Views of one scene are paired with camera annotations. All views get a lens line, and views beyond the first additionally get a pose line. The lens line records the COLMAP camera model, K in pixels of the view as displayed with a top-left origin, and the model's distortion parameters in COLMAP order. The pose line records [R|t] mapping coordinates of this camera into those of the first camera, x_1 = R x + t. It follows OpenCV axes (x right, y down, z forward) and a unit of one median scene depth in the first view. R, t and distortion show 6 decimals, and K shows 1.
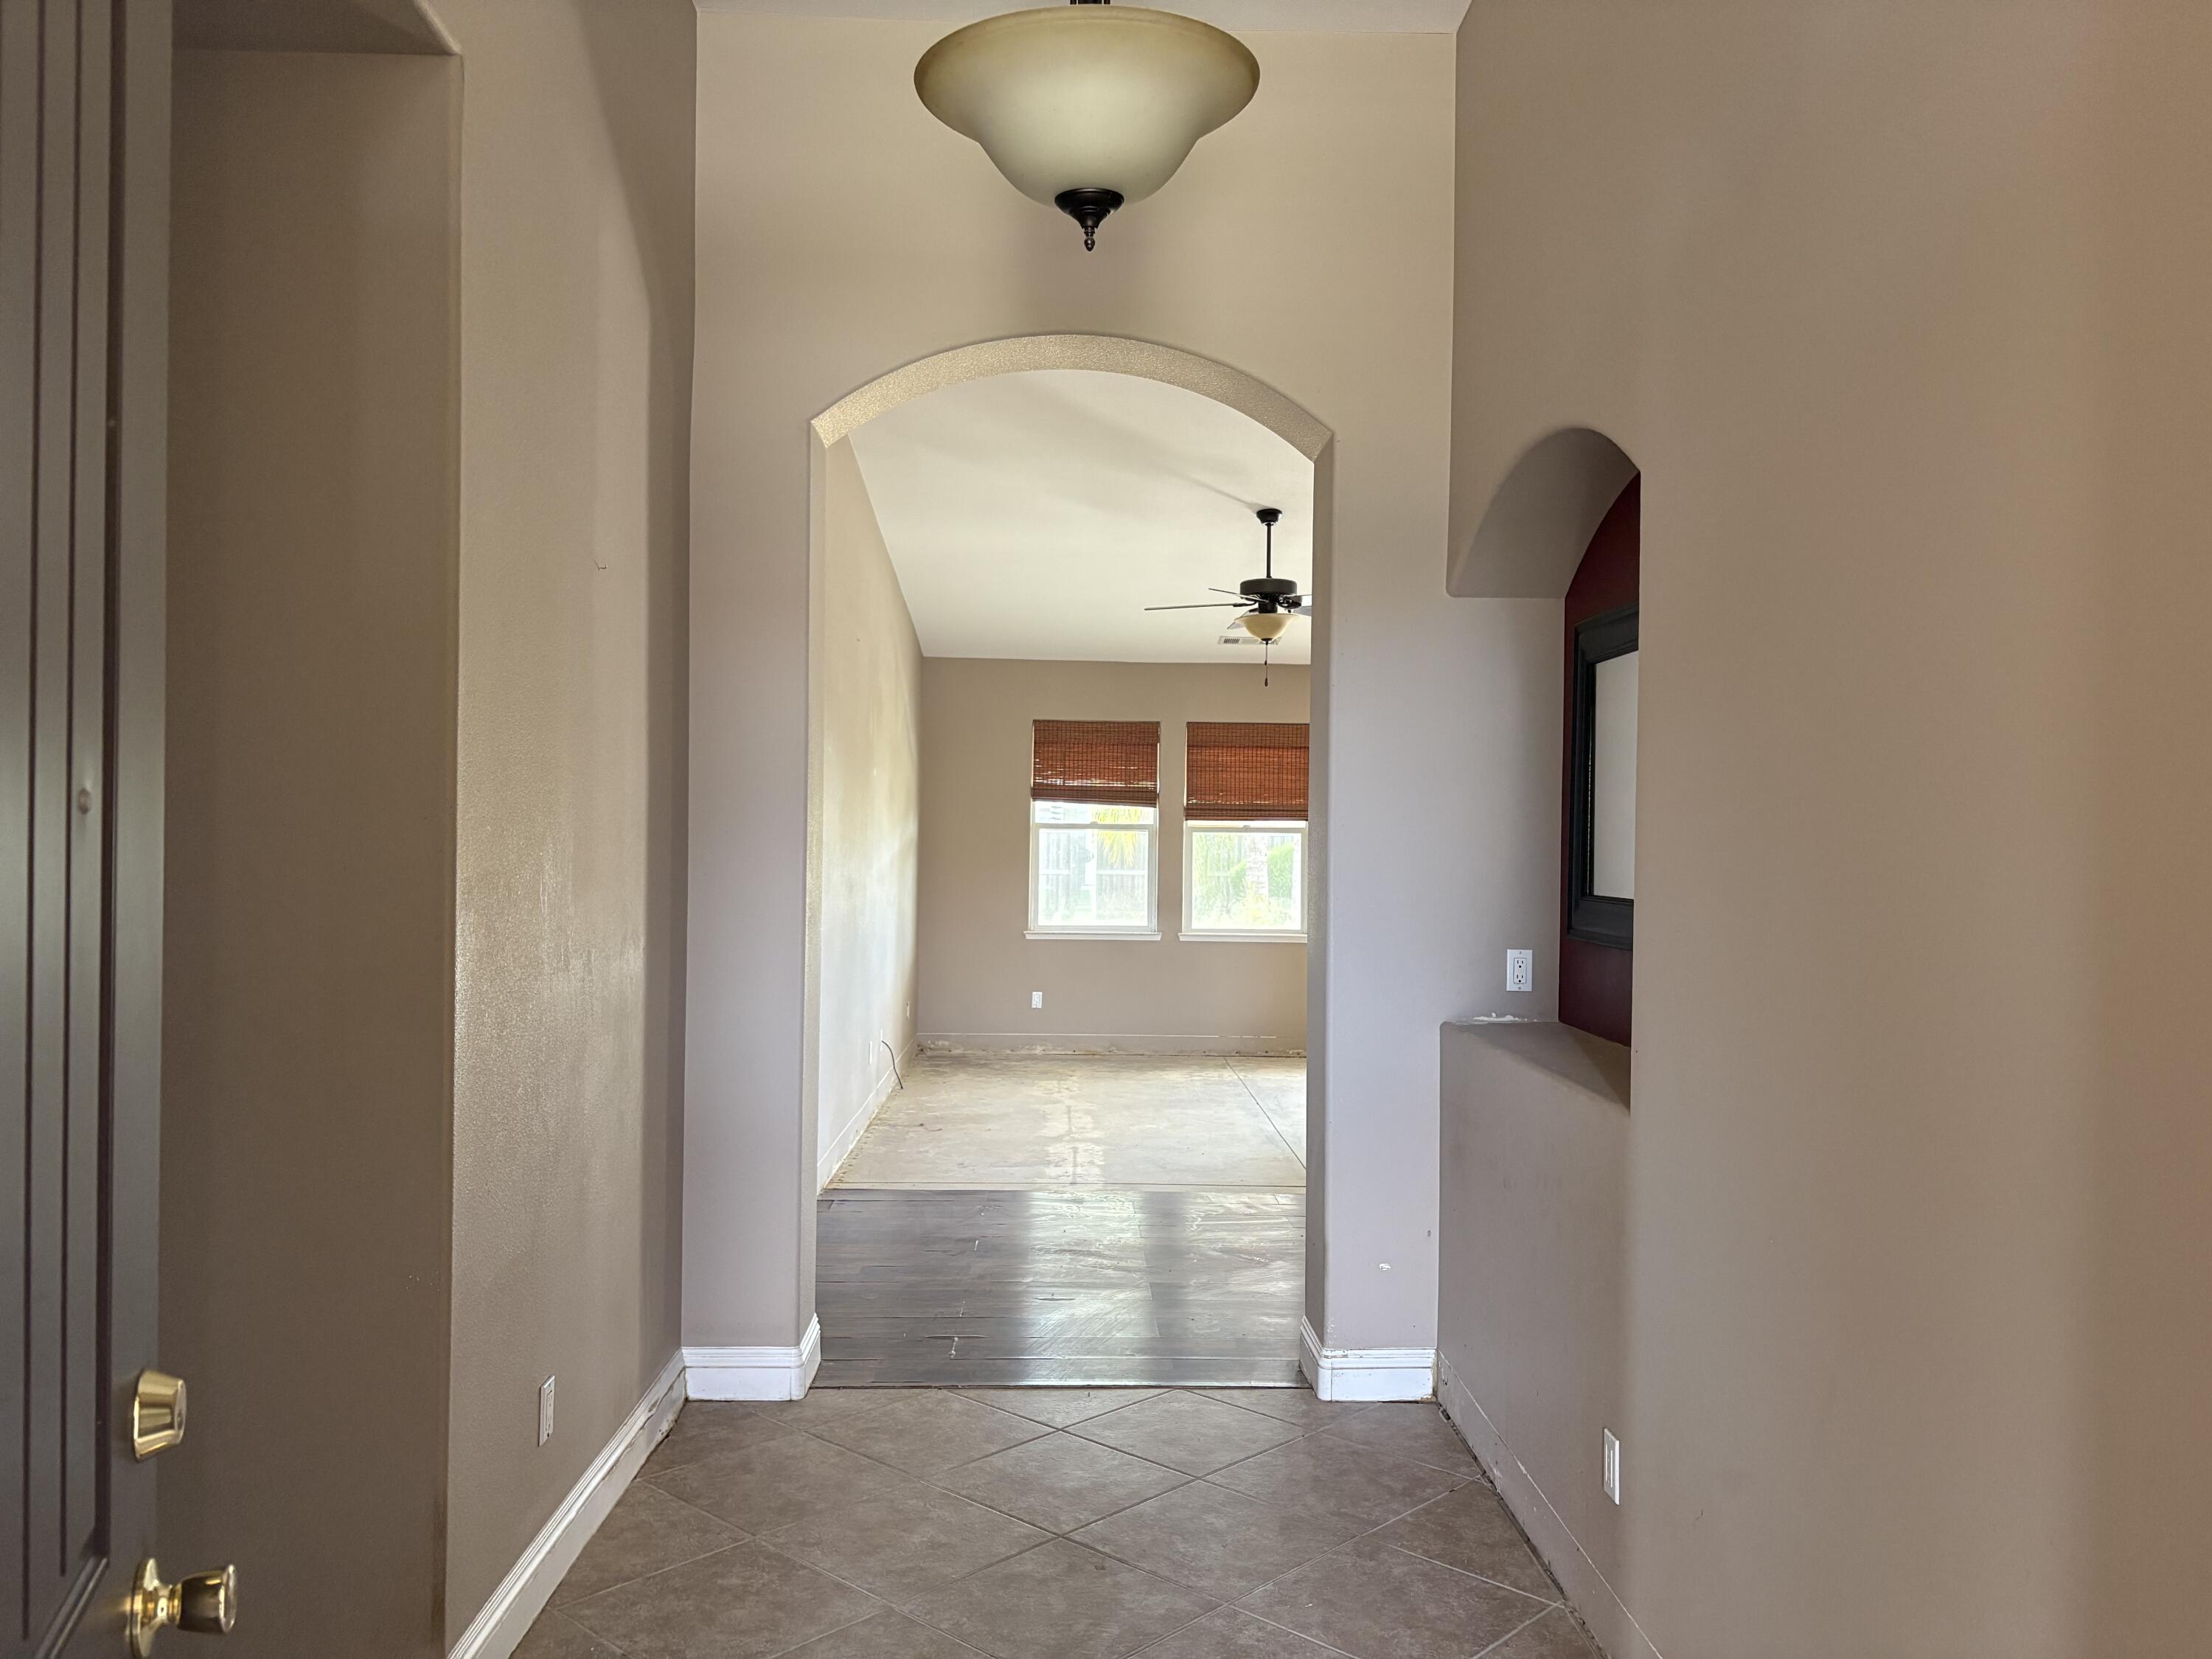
lens RADIAL K [[1667.4, 0, 1114.2], [0, 1667.4, 832.2], [0, 0, 1]] dist [0.056546, -0.067064]
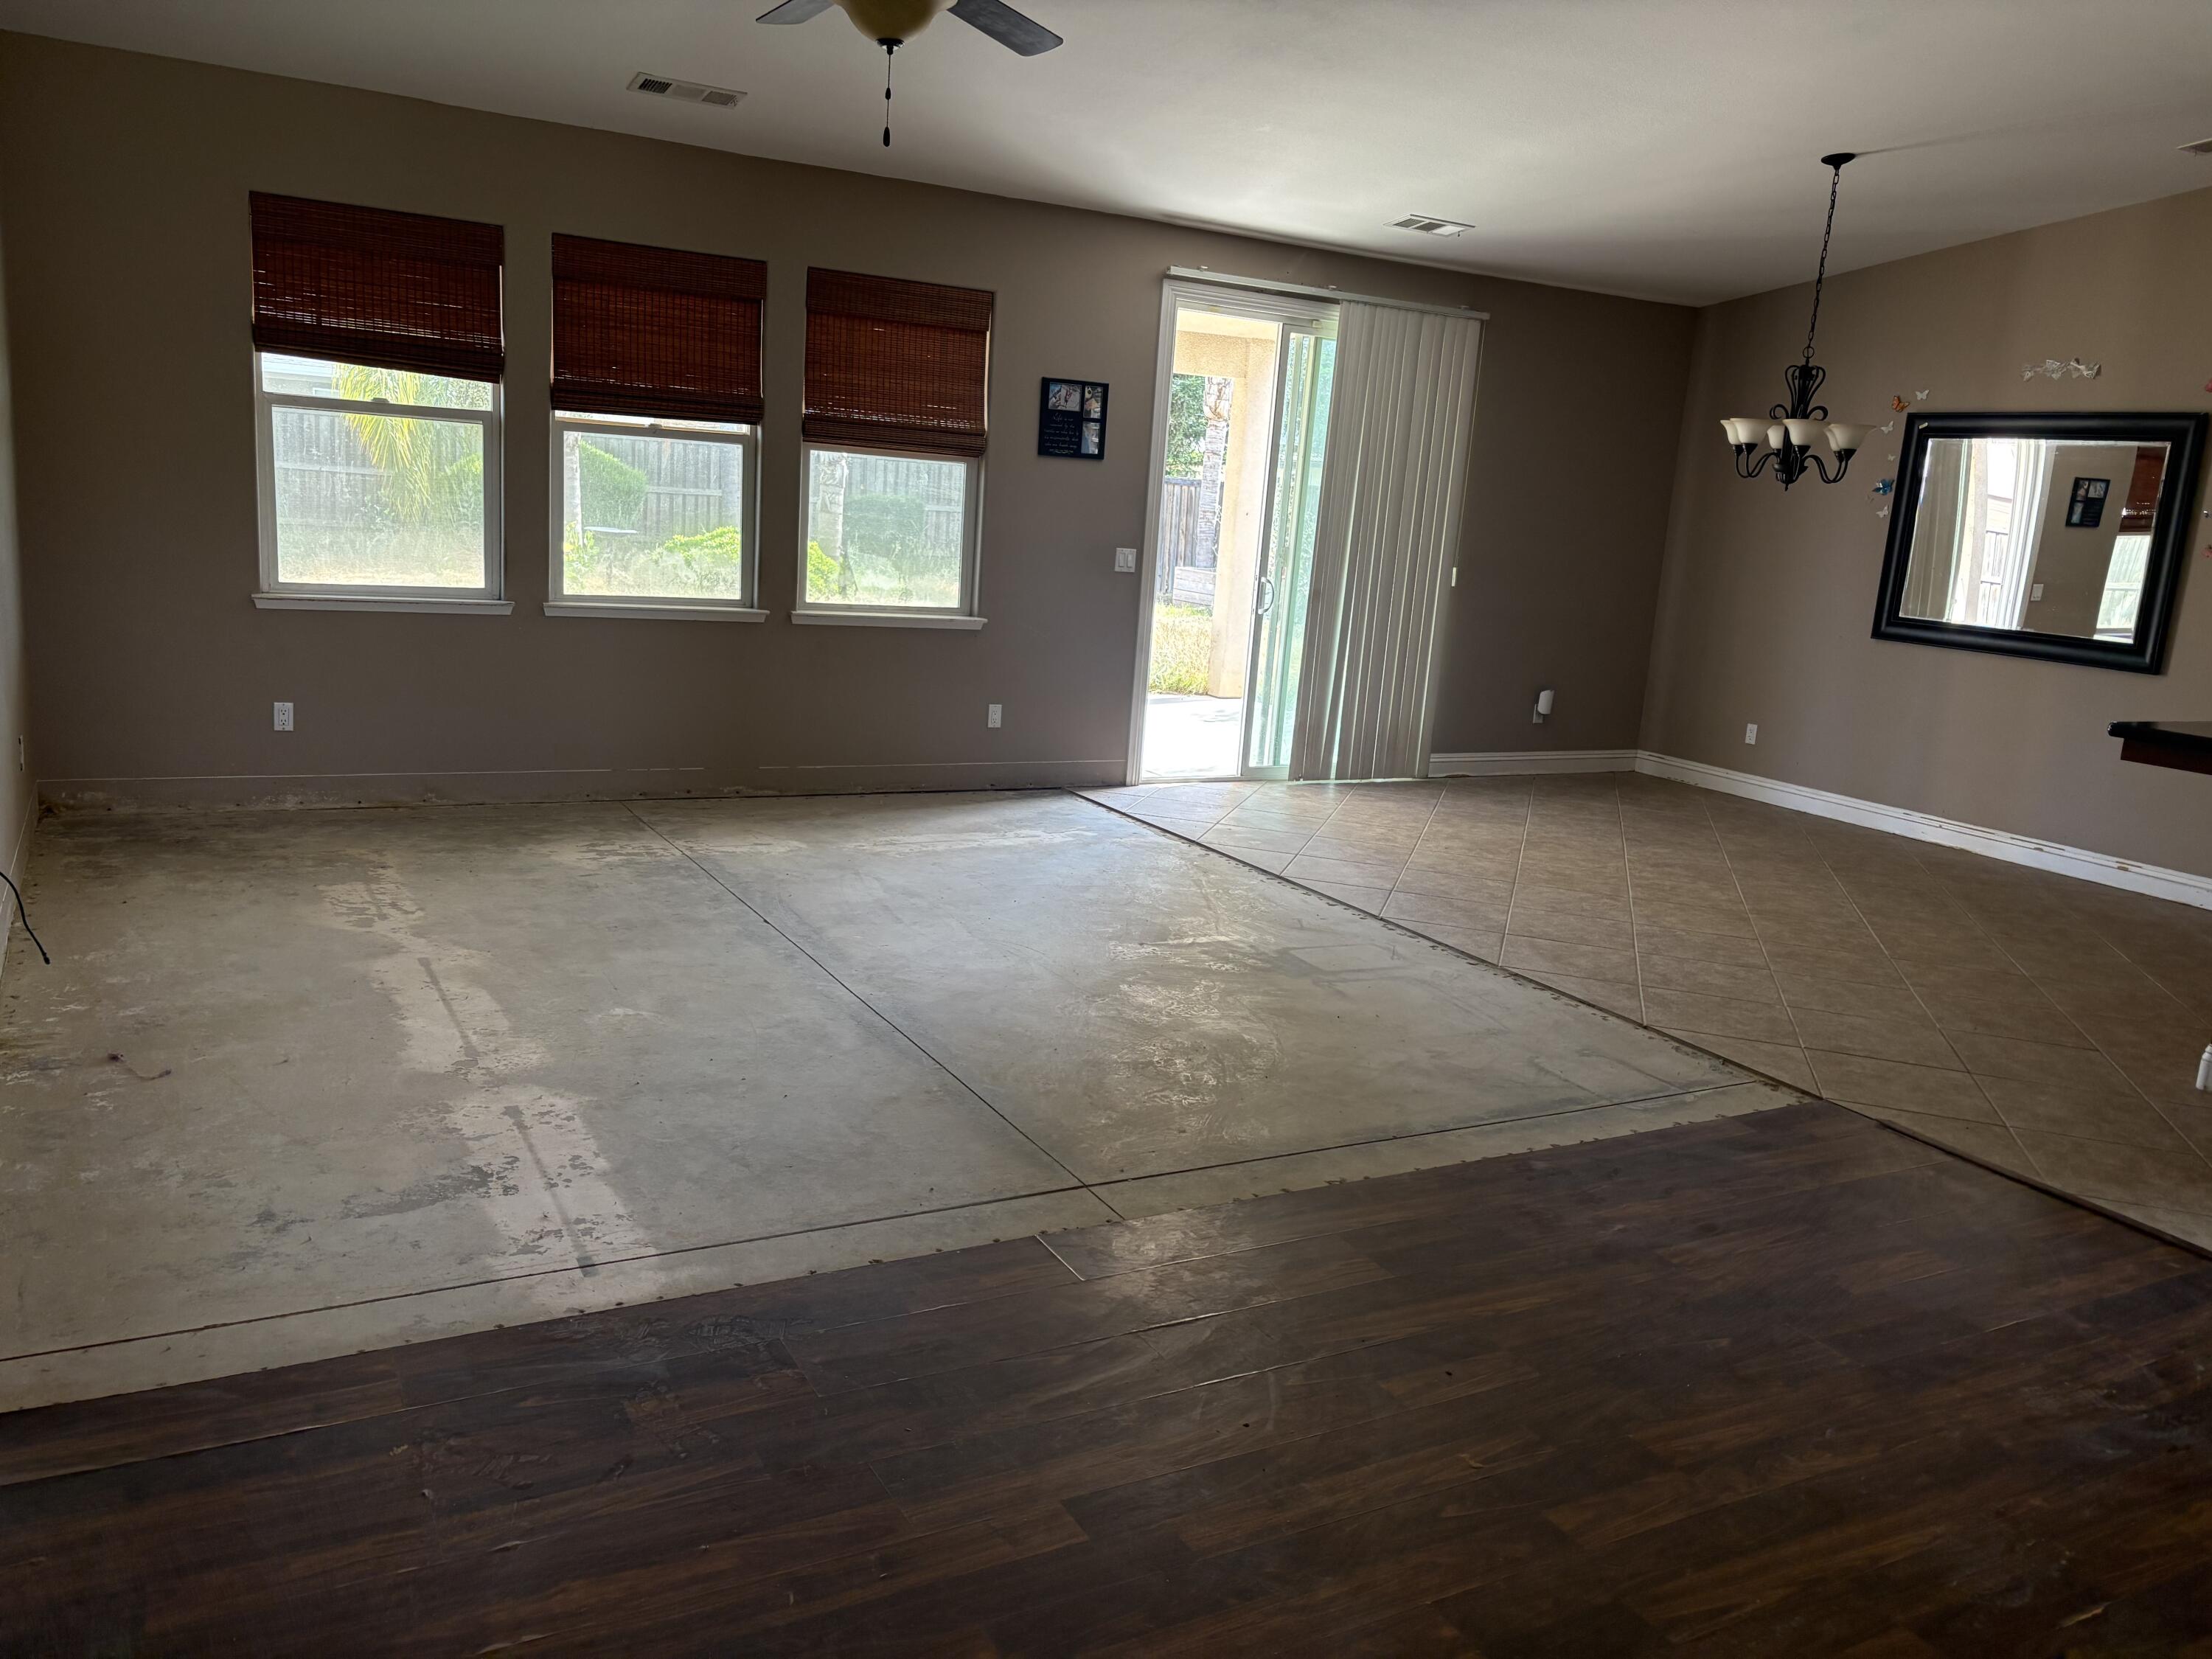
lens RADIAL K [[1667.4, 0, 1107.9], [0, 1667.4, 828.9], [0, 0, 1]] dist [0.056546, -0.067064]
pose [[0.886585, -0.044115, 0.460458, -0.062972], [-0.061591, 0.975320, 0.212033, -0.000514], [-0.458448, -0.216345, 0.861987, 0.369699]]
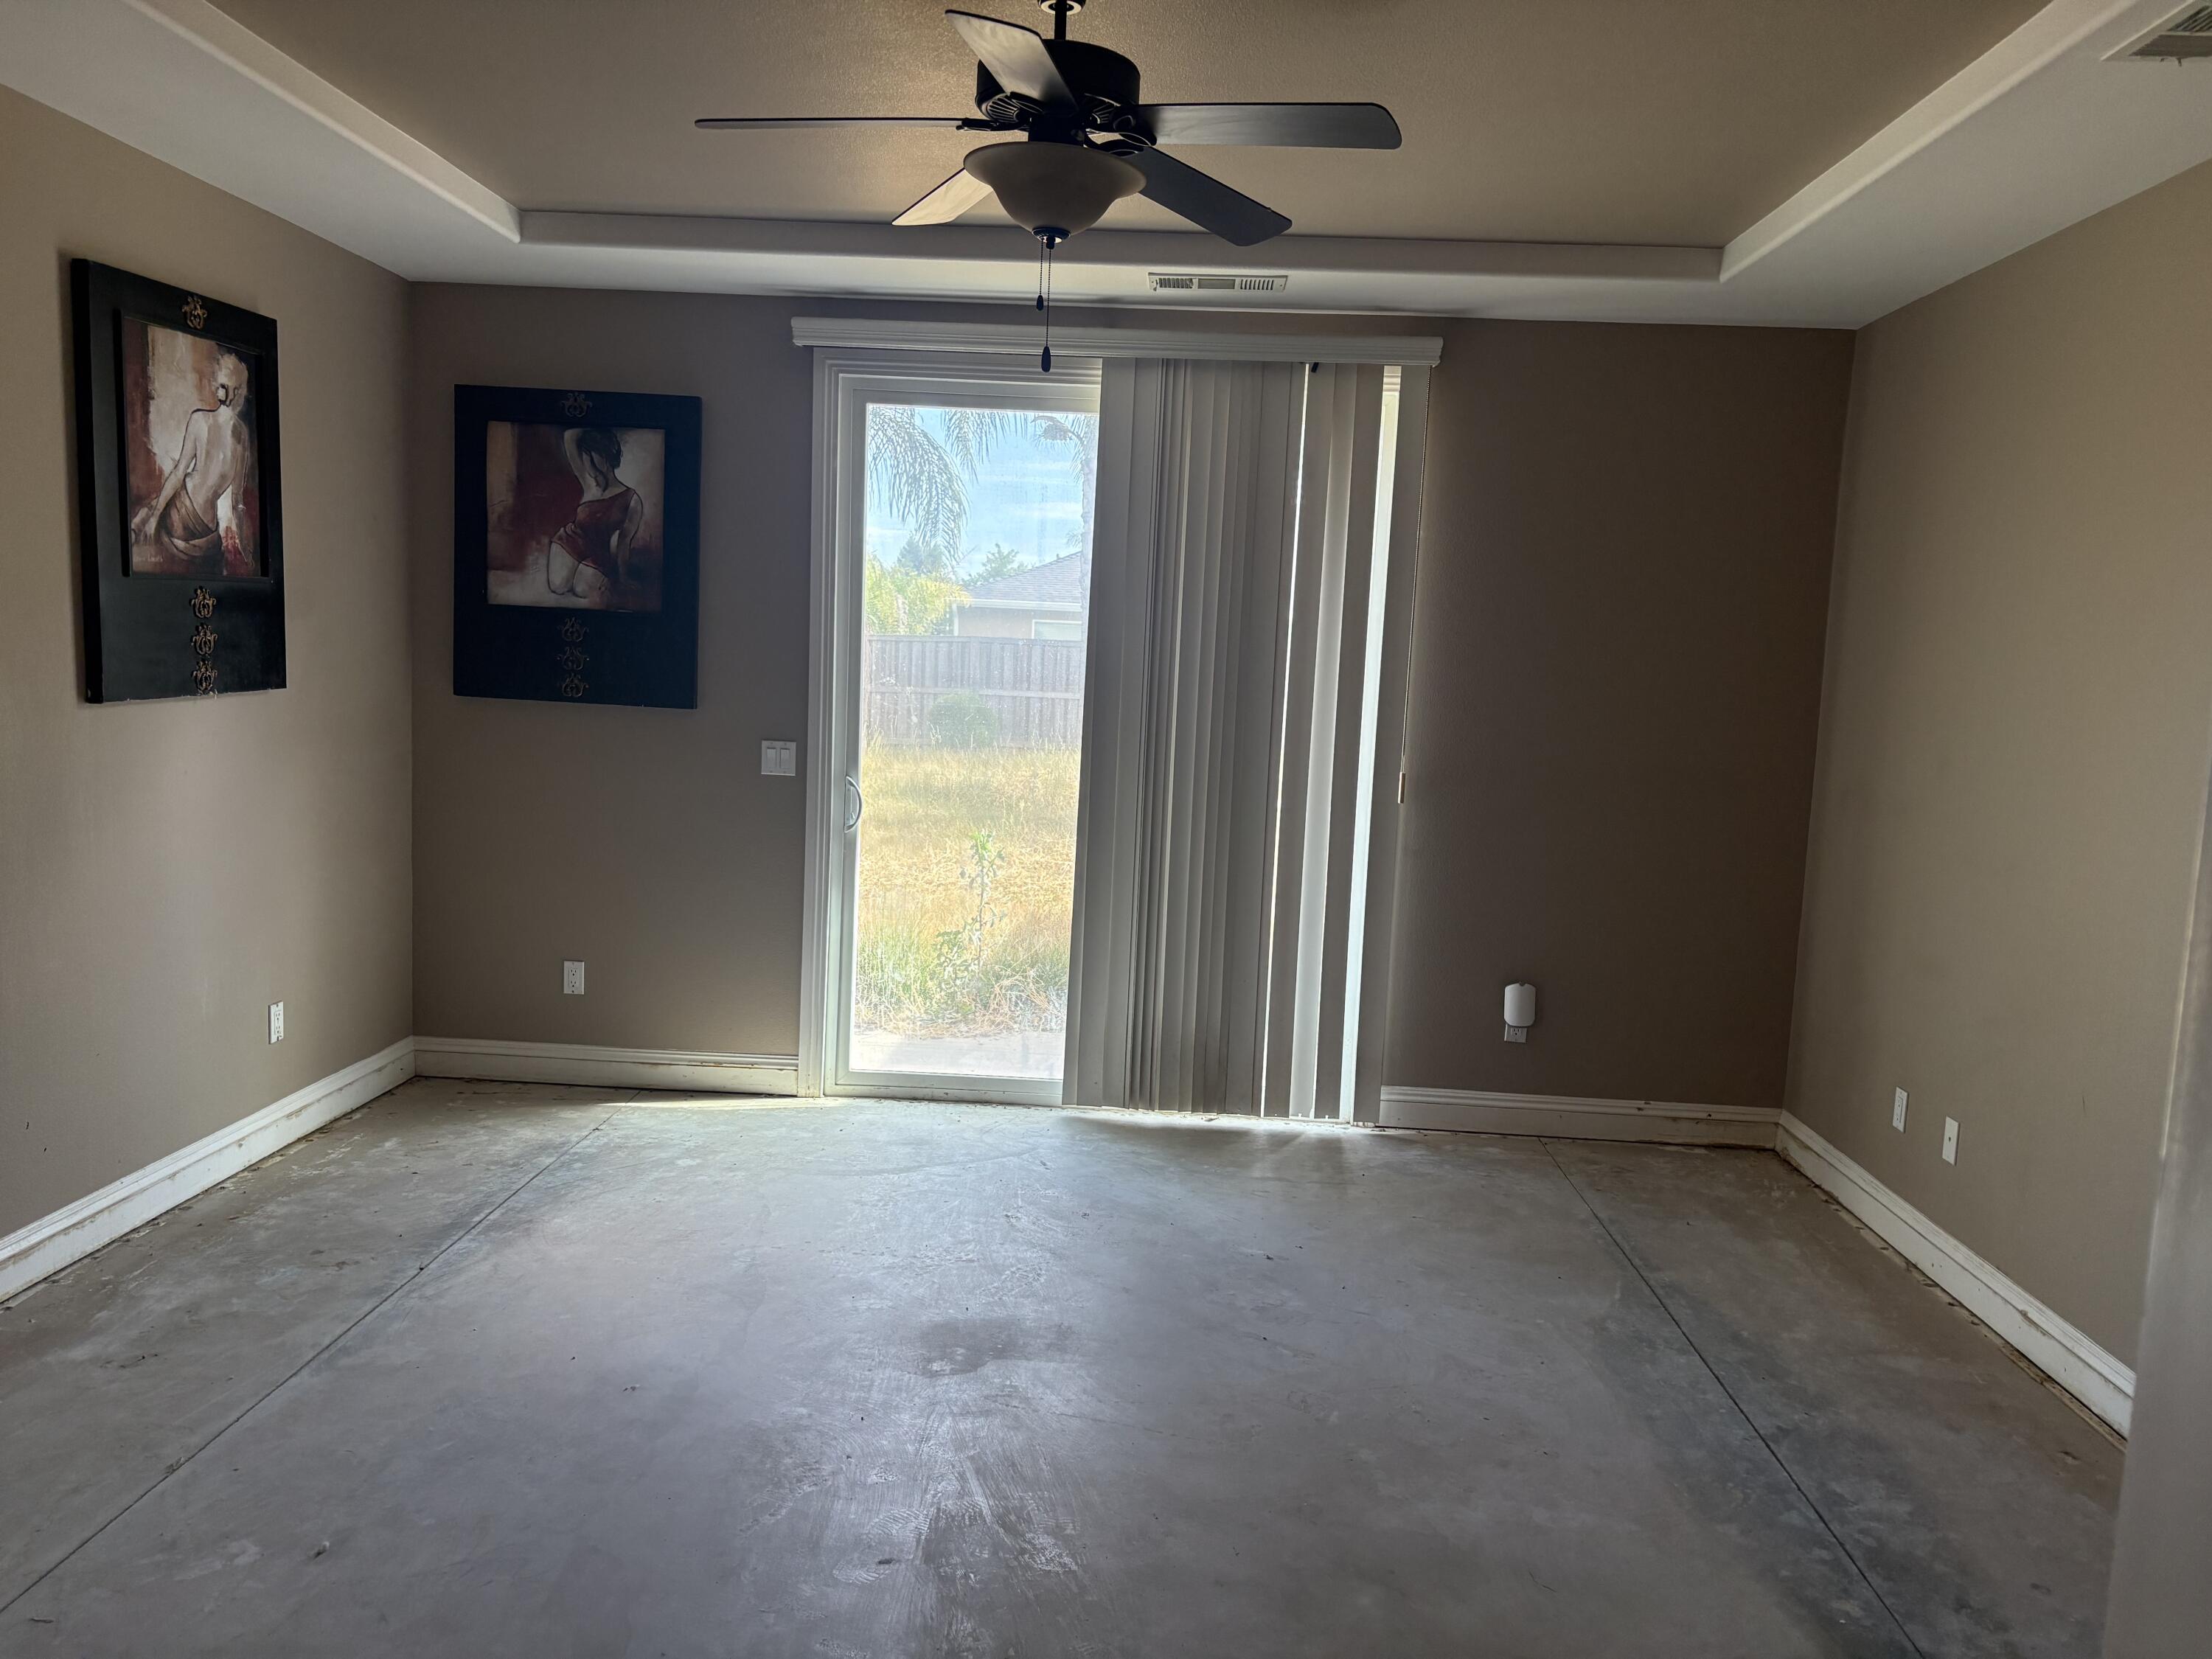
lens RADIAL K [[1667.4, 0, 1112.8], [0, 1667.4, 823.9], [0, 0, 1]] dist [0.056546, -0.067064]
pose [[0.997849, 0.031166, -0.057664, 0.439259], [-0.024797, 0.993837, 0.108040, 0.002209], [0.060676, -0.106378, 0.992473, 0.539760]]
